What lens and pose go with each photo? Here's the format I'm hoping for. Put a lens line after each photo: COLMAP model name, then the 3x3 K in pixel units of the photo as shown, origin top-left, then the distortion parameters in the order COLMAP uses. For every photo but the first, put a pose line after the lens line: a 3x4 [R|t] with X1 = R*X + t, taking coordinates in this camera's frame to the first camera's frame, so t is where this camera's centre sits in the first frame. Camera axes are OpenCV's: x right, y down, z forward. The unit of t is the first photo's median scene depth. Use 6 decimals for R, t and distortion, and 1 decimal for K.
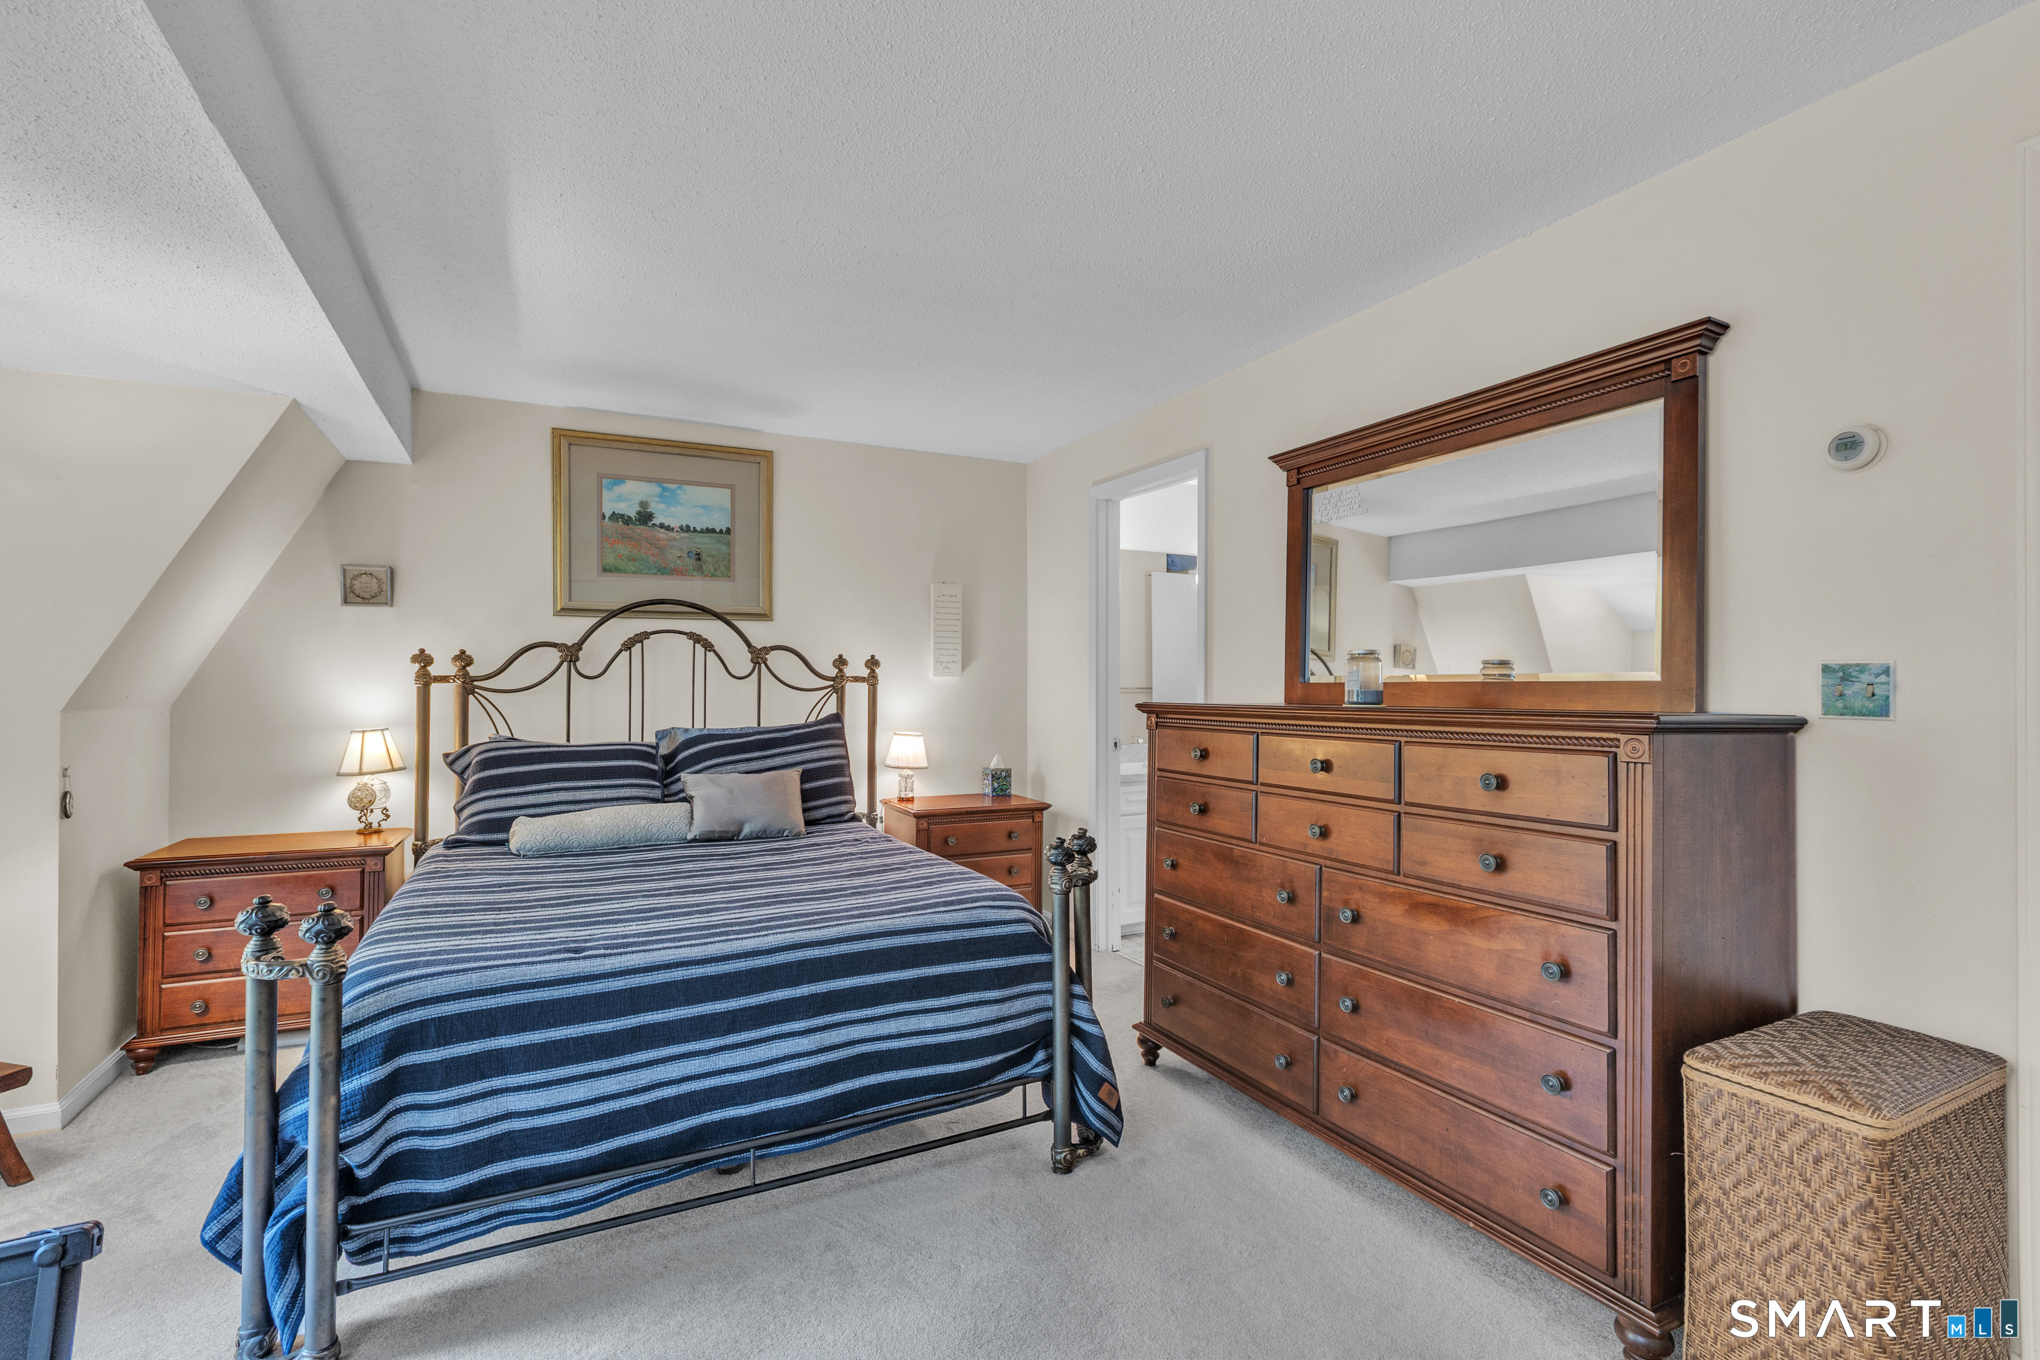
lens RADIAL K [[915.5, 0, 1017.7], [0, 915.5, 681.9], [0, 0, 1]] dist [0.004671, -0.001170]
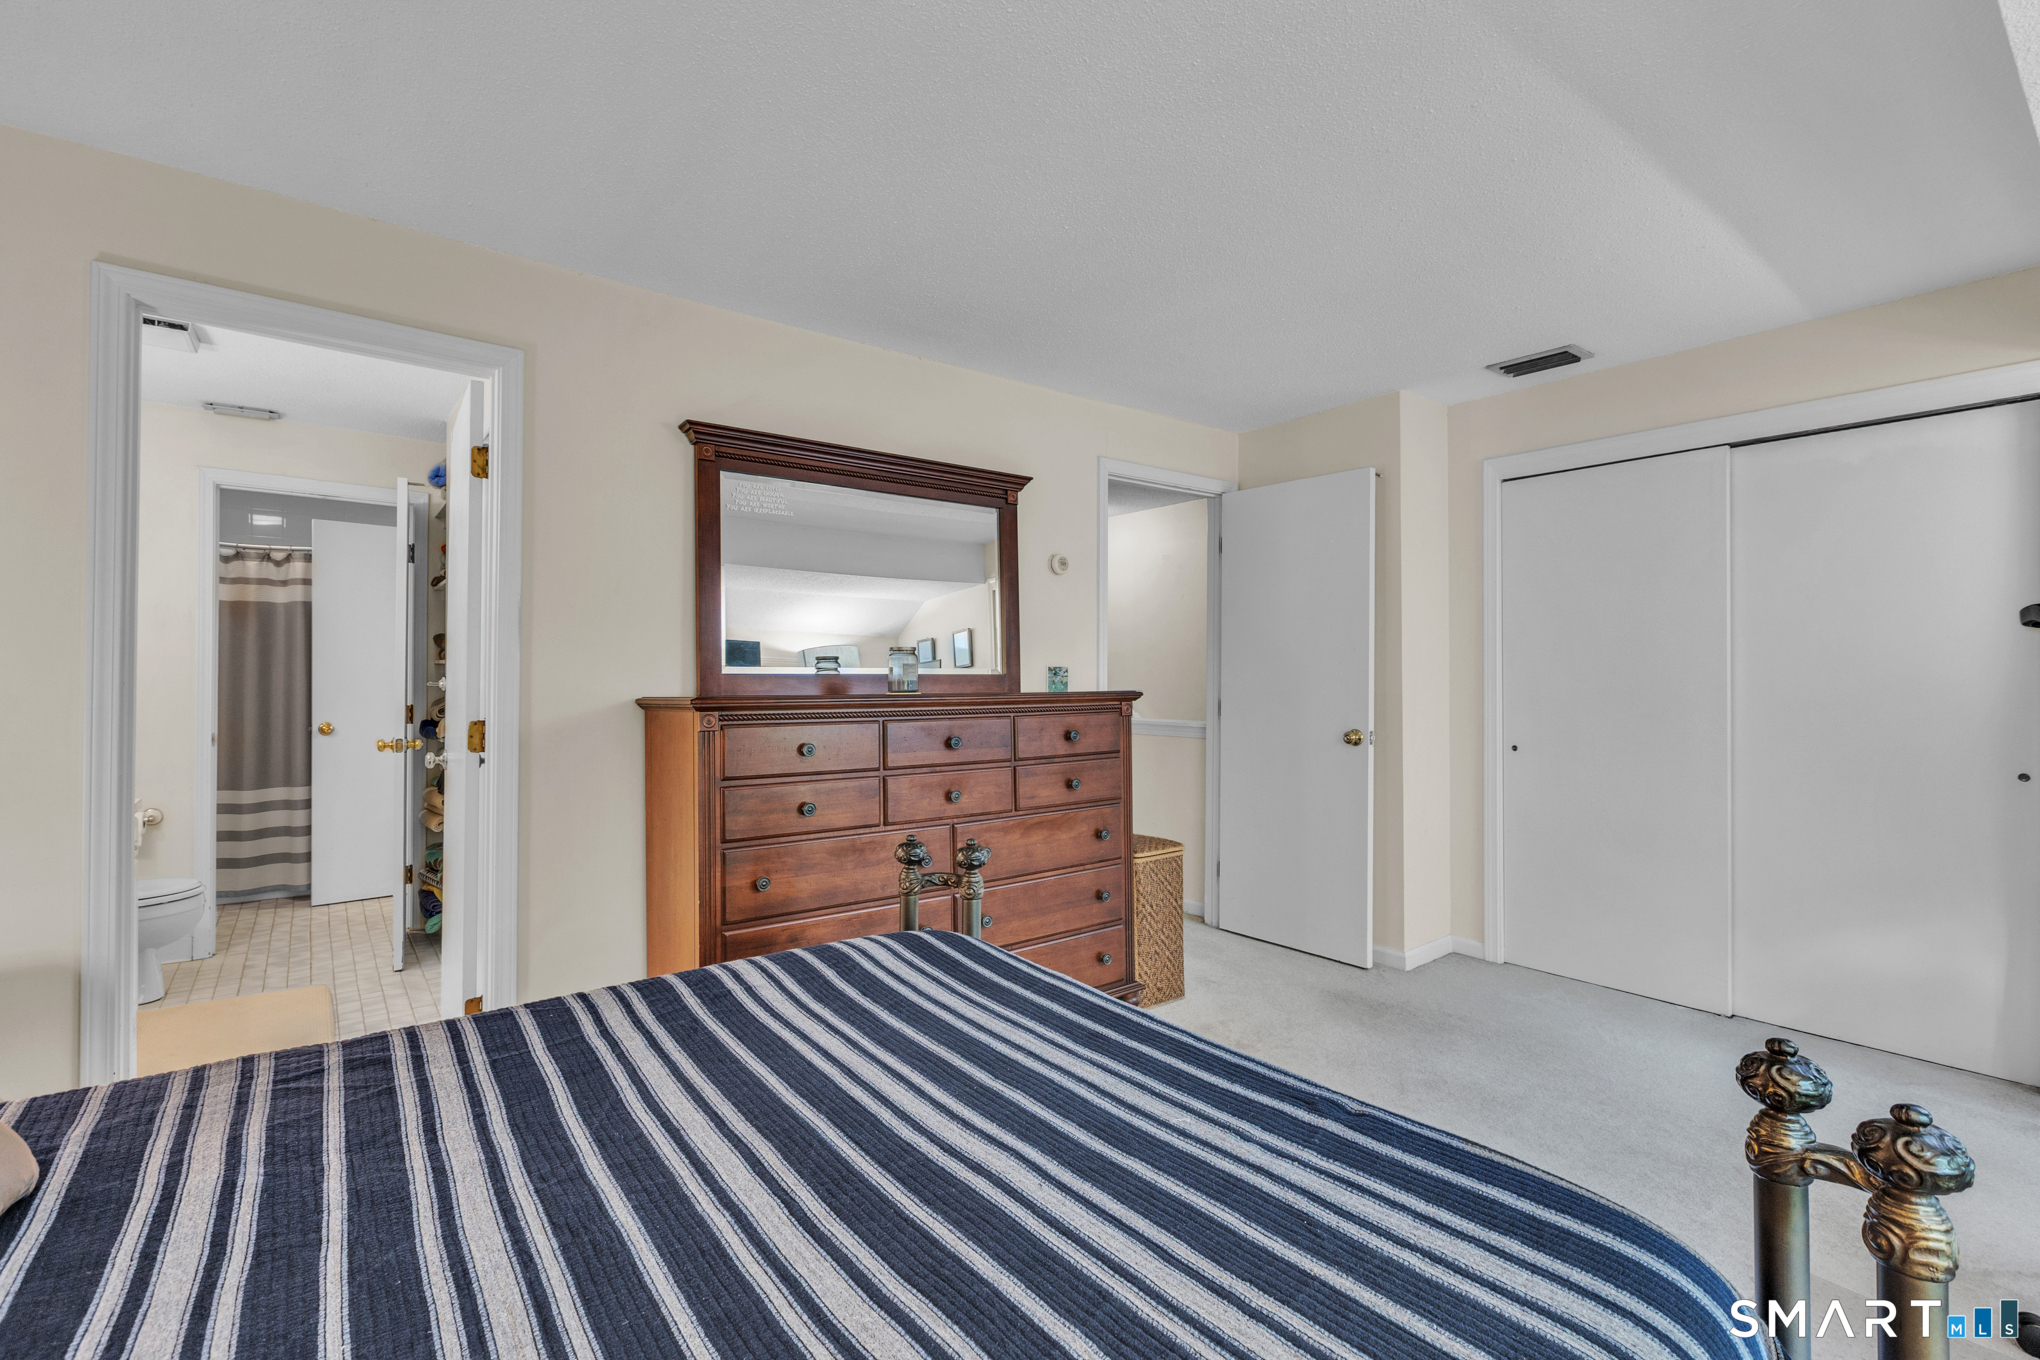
lens RADIAL K [[915.5, 0, 1023.2], [0, 915.5, 673.9], [0, 0, 1]] dist [0.004671, -0.001170]
pose [[-0.172661, 0.002609, 0.984978, -0.915198], [-0.007531, 0.999964, -0.003969, 0.004644], [-0.984952, -0.008103, -0.172635, 1.153755]]
